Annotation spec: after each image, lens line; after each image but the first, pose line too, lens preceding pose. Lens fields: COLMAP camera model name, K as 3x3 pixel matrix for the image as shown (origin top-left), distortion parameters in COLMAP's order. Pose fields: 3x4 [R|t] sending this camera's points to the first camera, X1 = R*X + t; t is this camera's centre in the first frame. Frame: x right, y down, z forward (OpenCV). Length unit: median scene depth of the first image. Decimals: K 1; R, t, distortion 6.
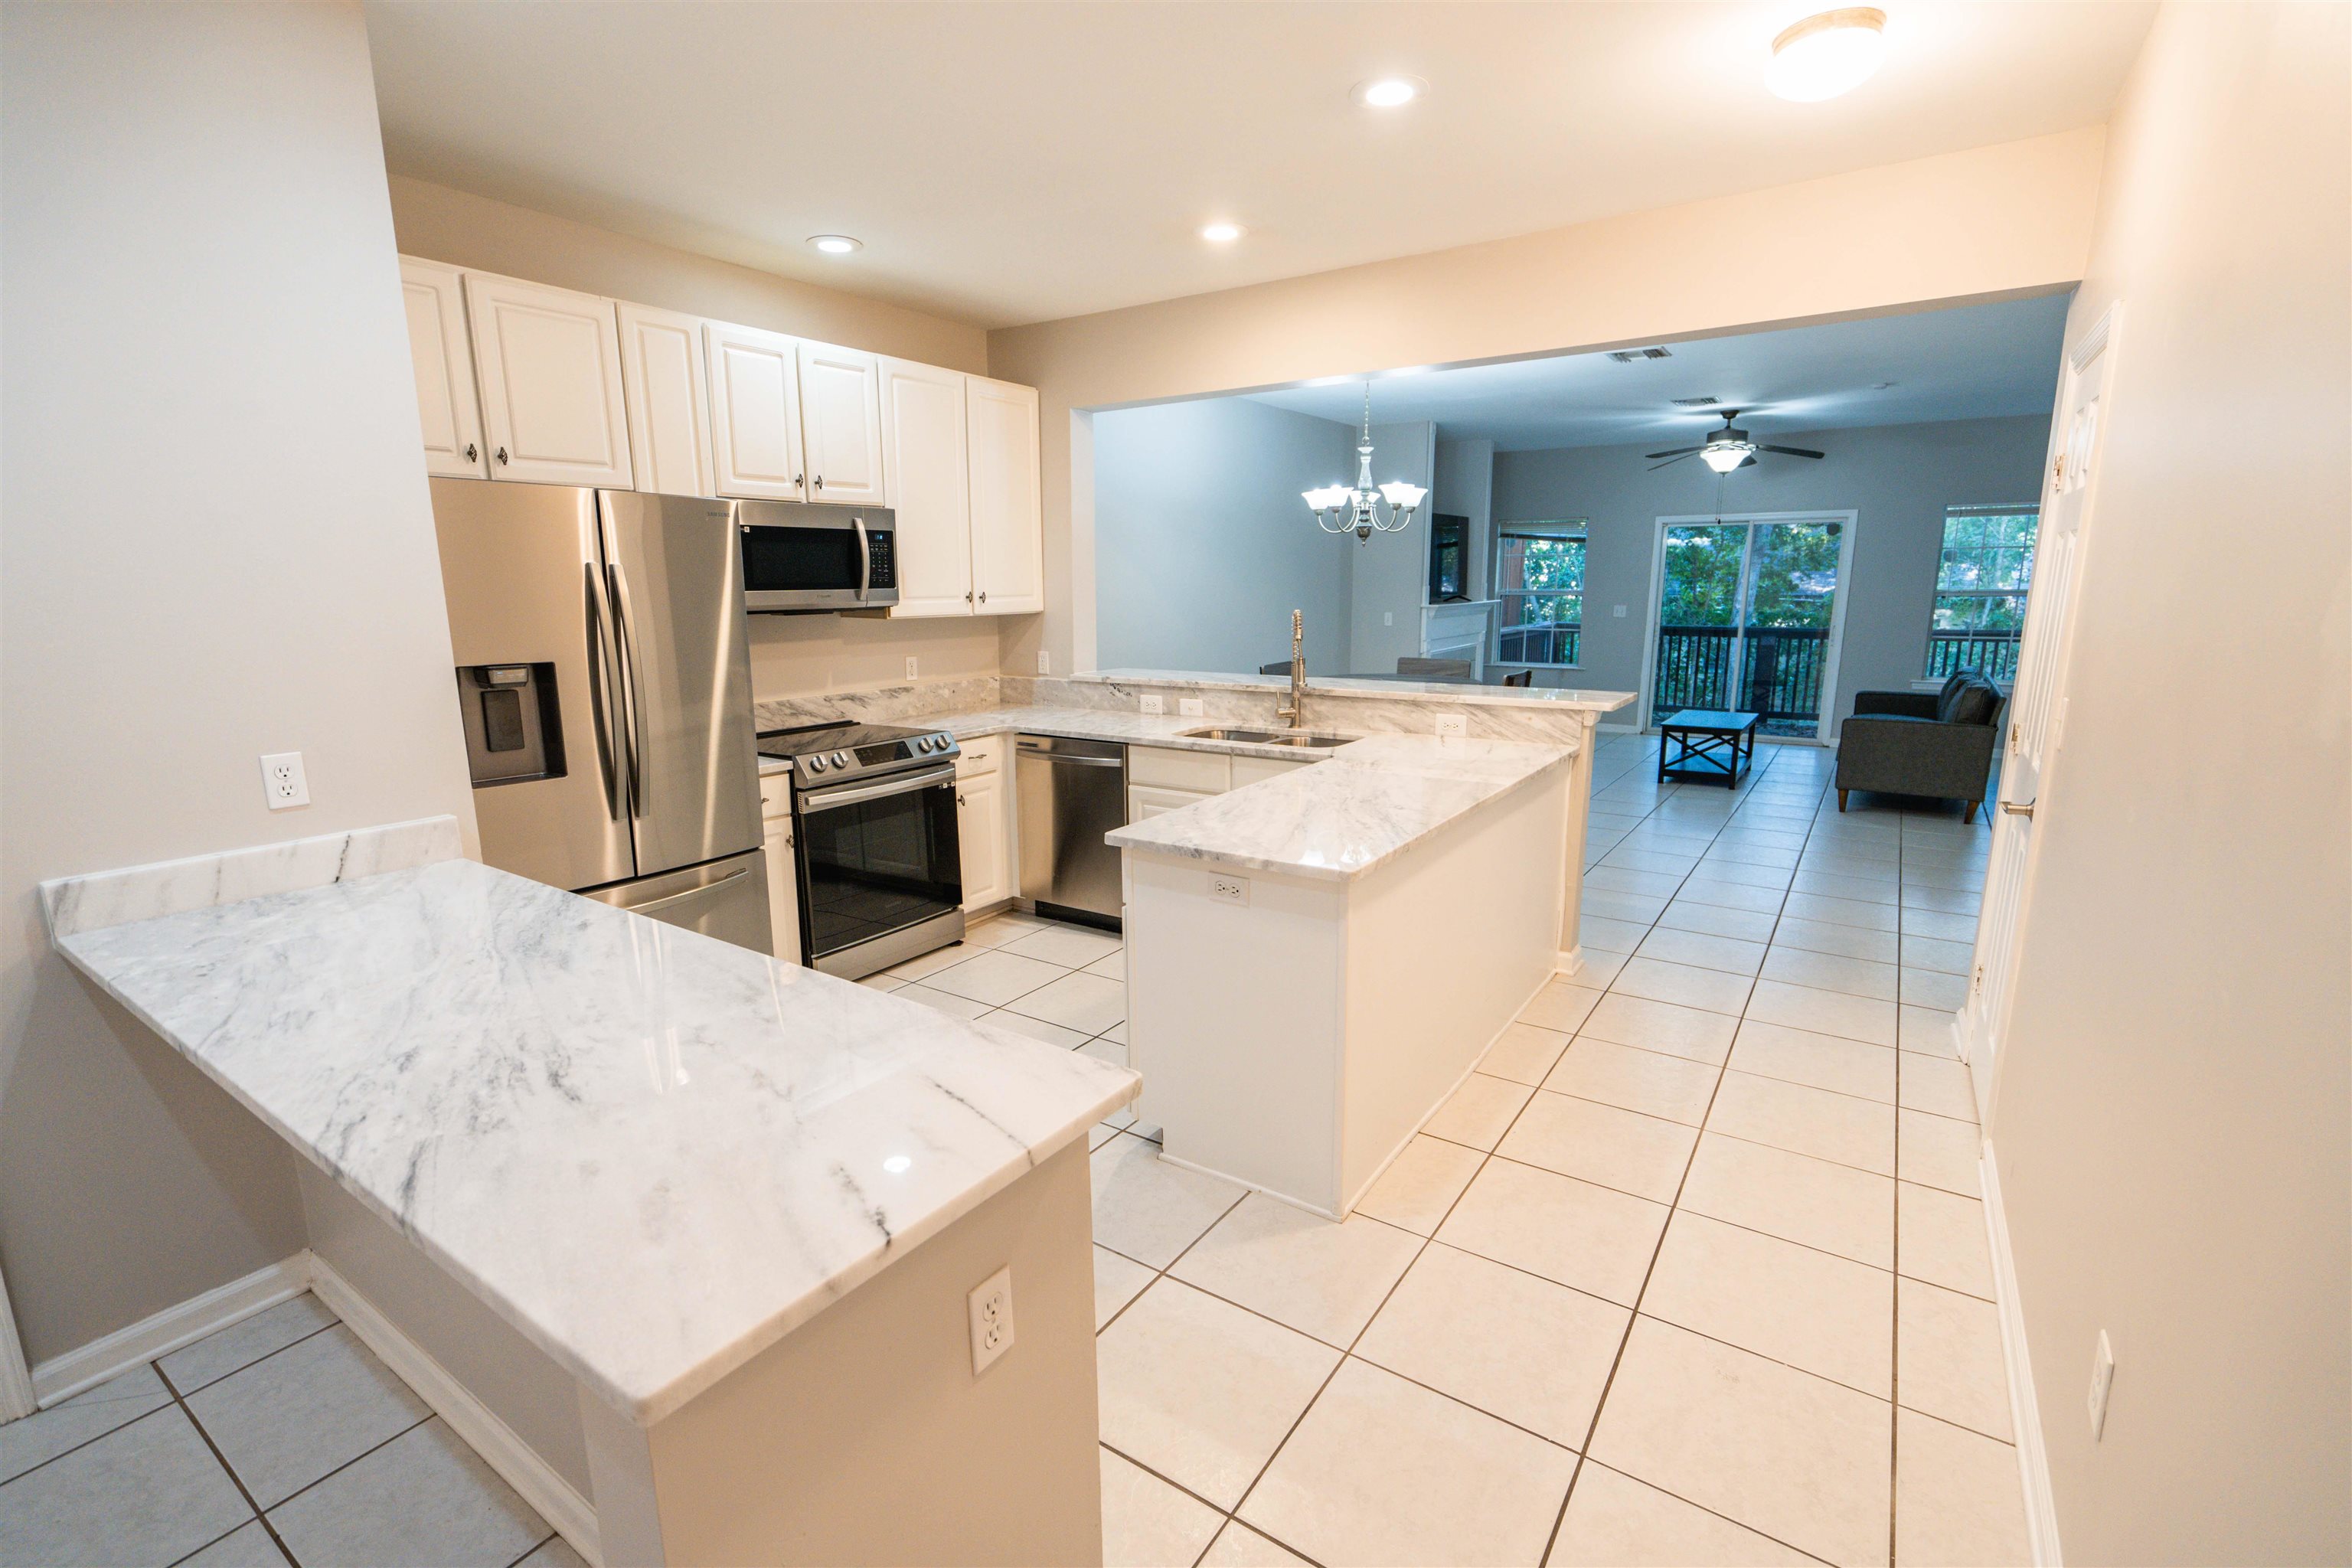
lens RADIAL K [[1051.1, 0, 1176.0], [0, 1051.1, 784.0], [0, 0, 1]] dist [-0.013589, 0.000041]
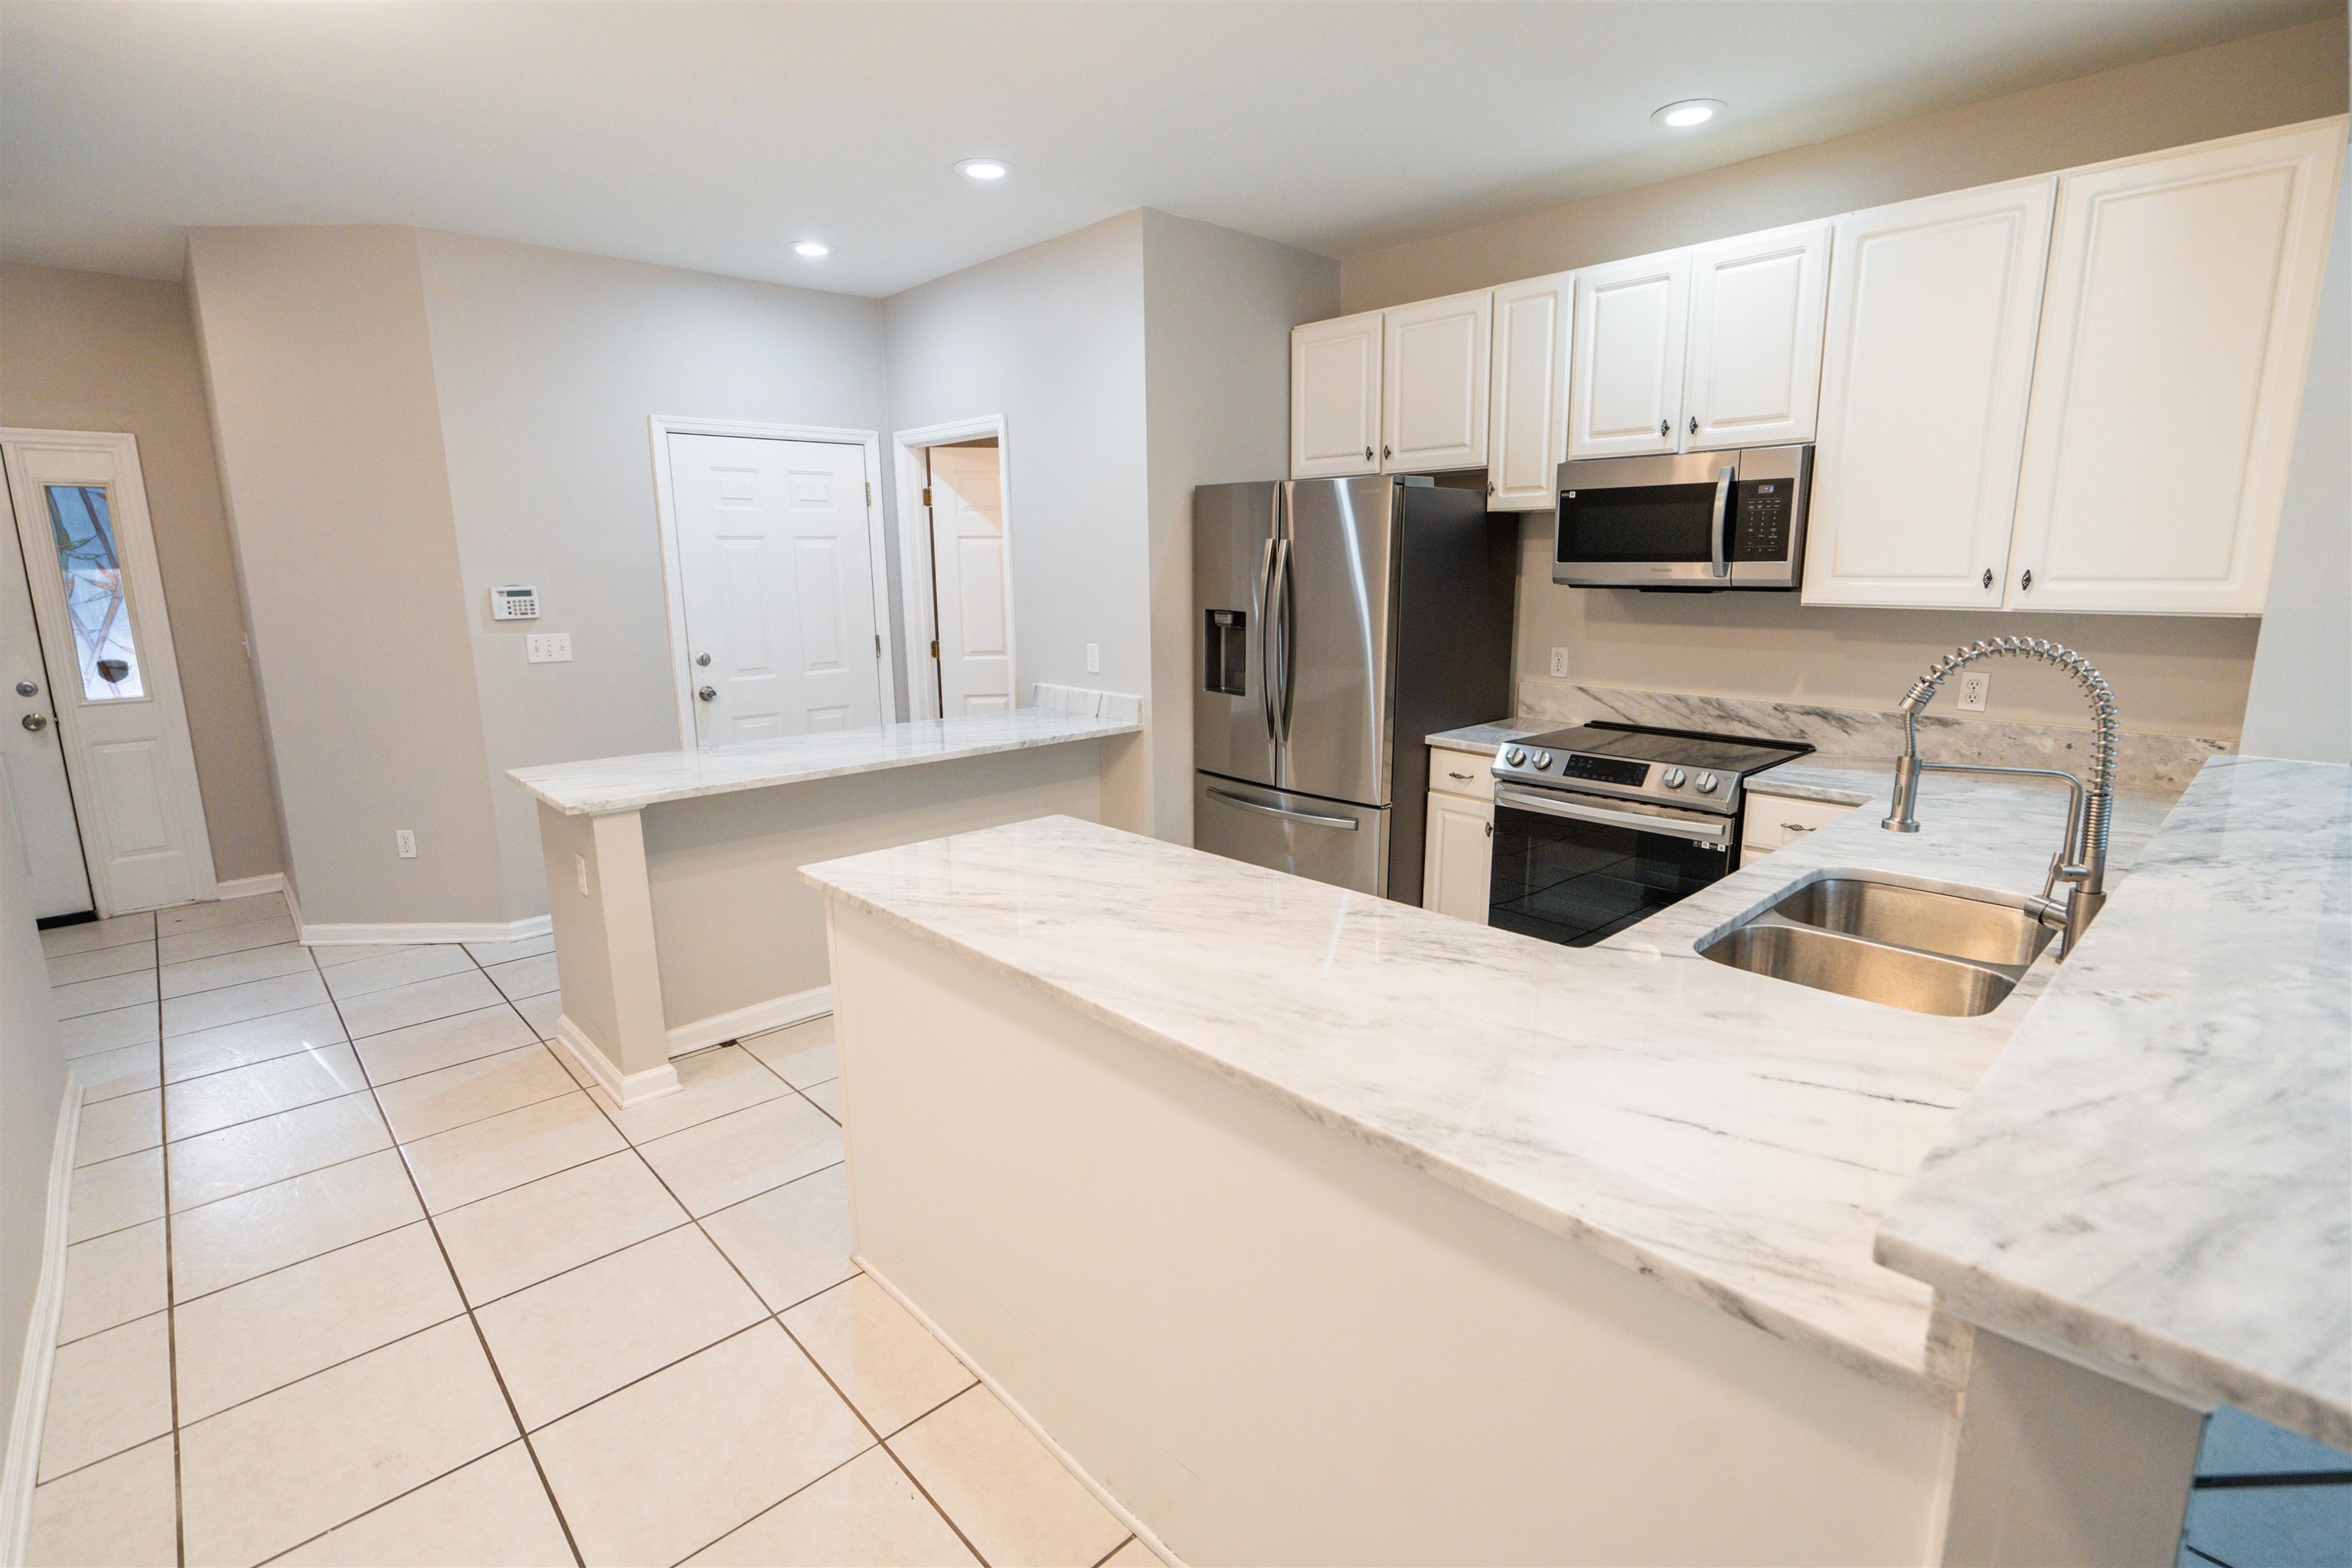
lens RADIAL K [[1099.0, 0, 1201.6], [0, 1099.0, 773.3], [0, 0, 1]] dist [-0.003218, -0.000485]
pose [[-0.210381, 0.196701, -0.957626, 0.518241], [-0.175808, 0.955968, 0.234984, -0.150196], [0.961681, 0.217795, -0.166536, 0.755715]]
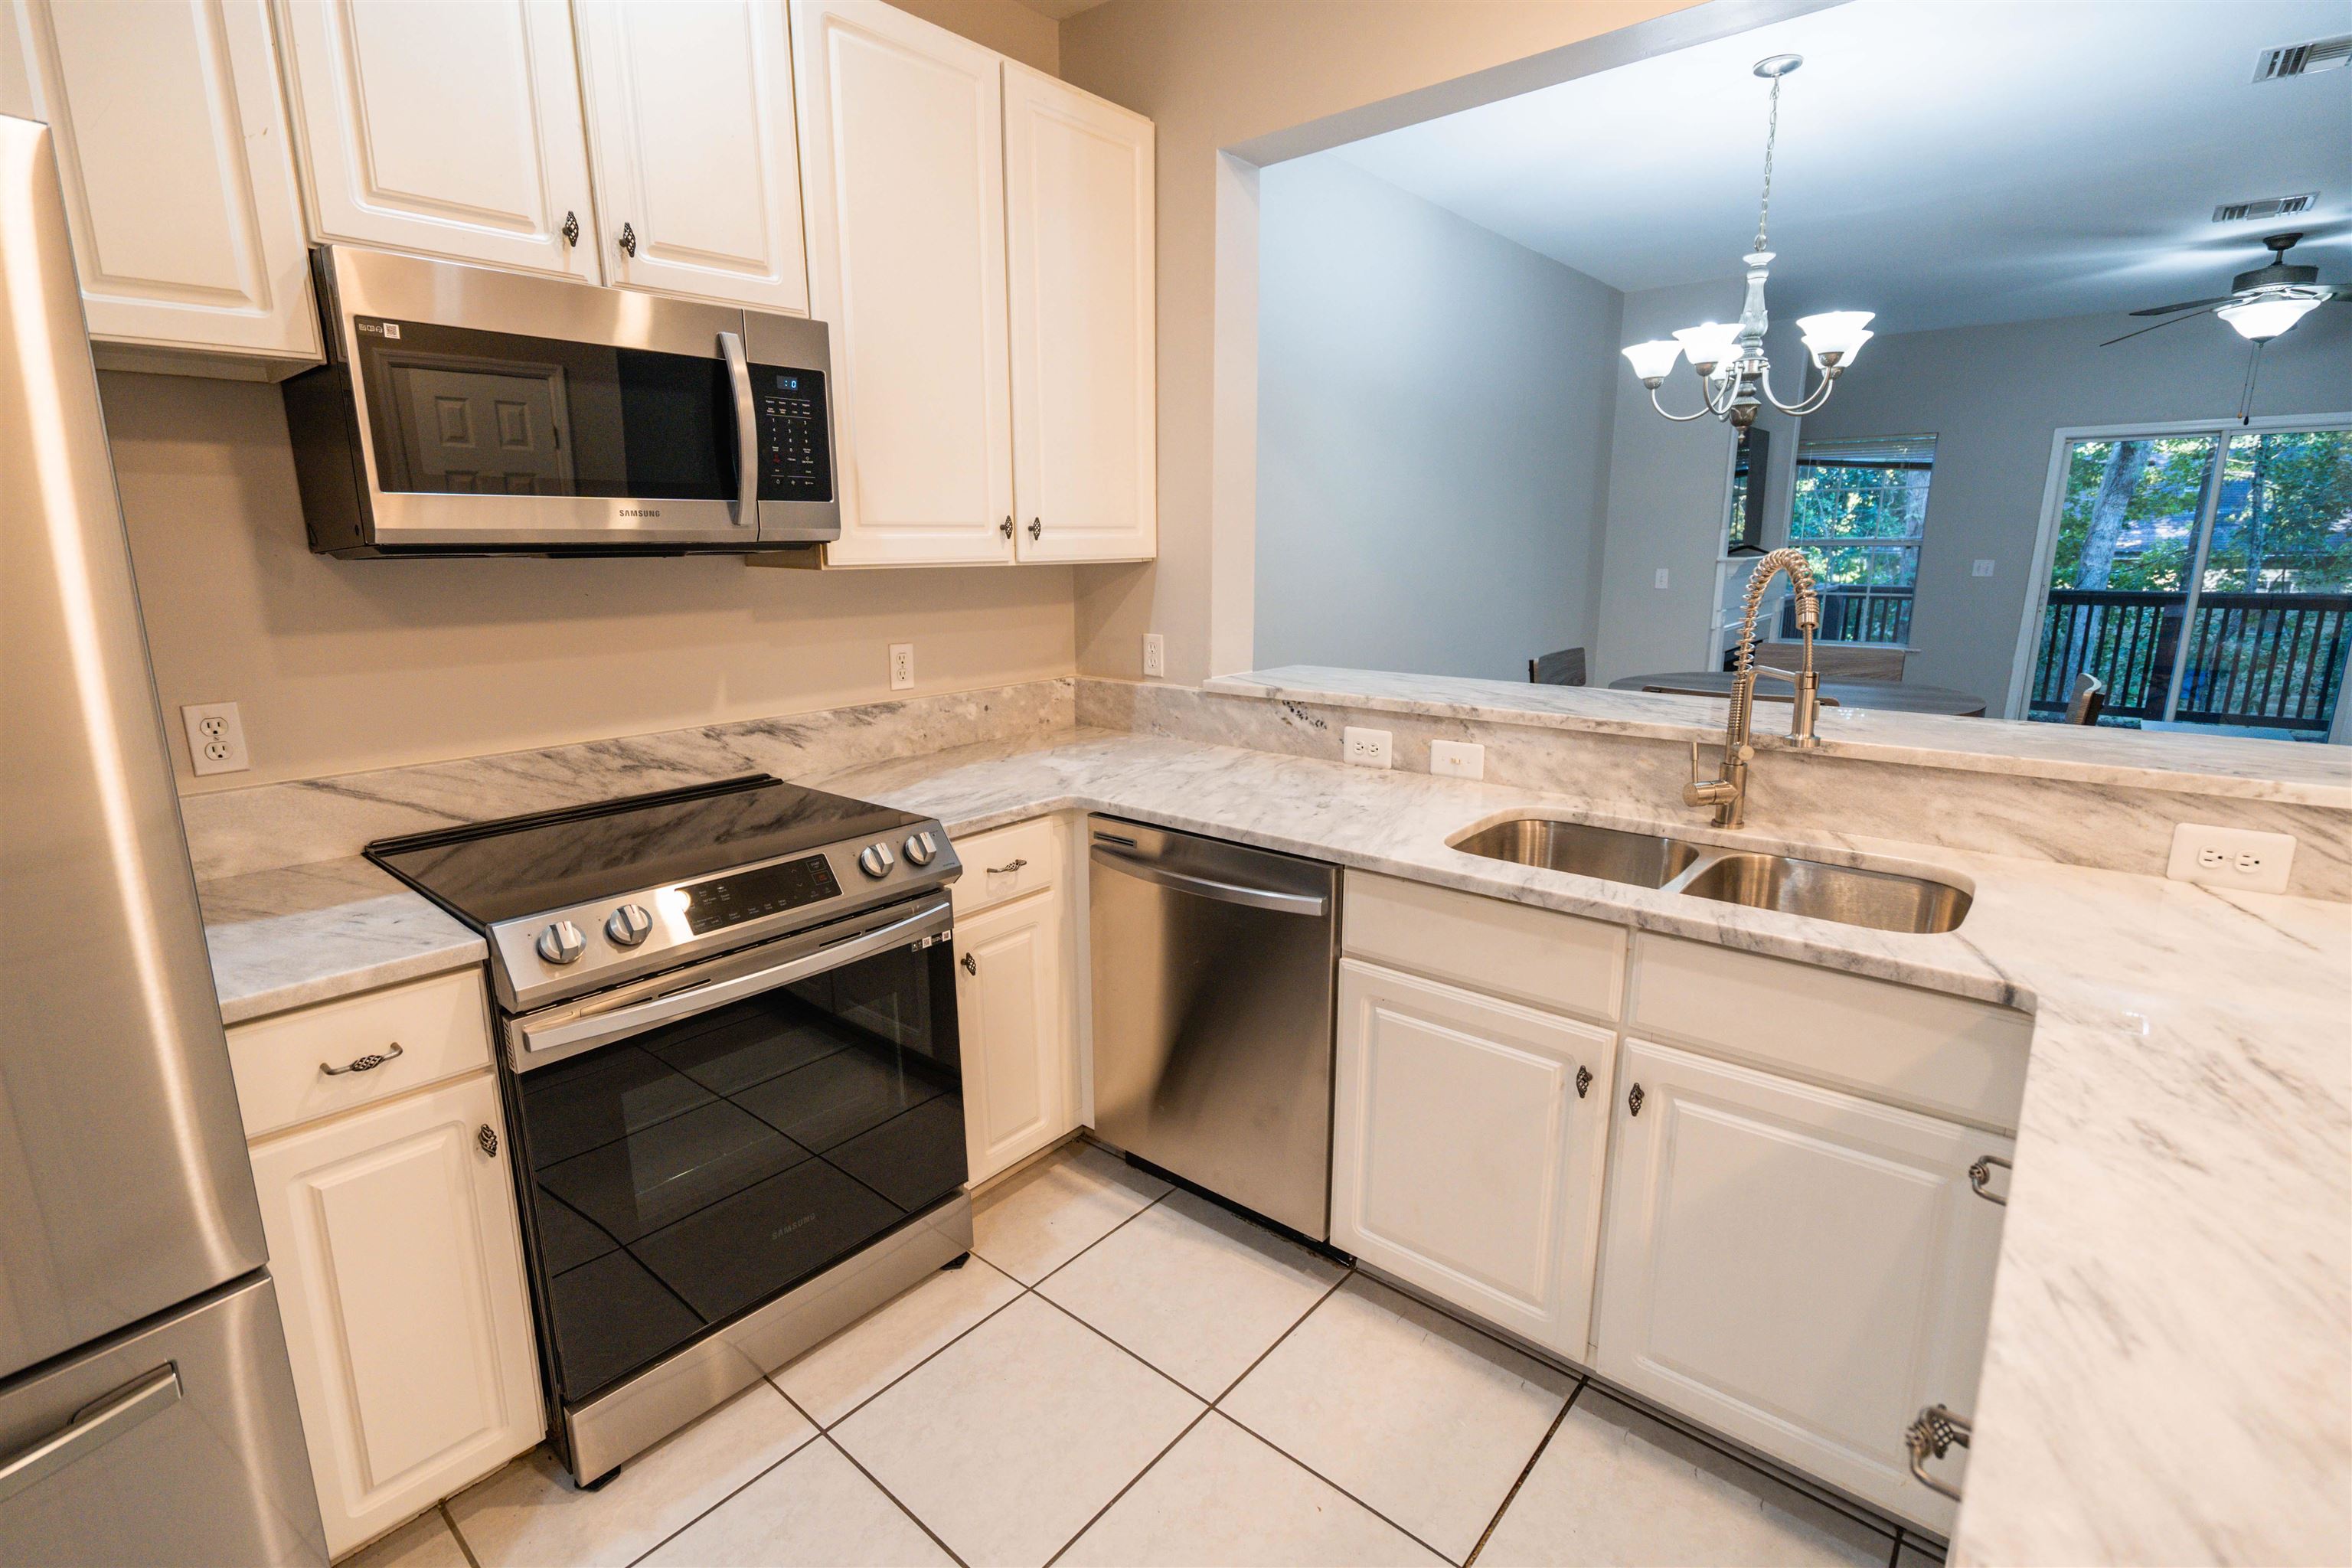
lens RADIAL K [[1078.8, 0, 1164.8], [0, 1078.8, 775.1], [0, 0, 1]] dist [-0.000032, 0.000271]
pose [[0.992676, 0.024880, -0.118215, -0.063383], [-0.022184, 0.999464, 0.024069, -0.079526], [0.118751, -0.021271, 0.992696, 0.532432]]
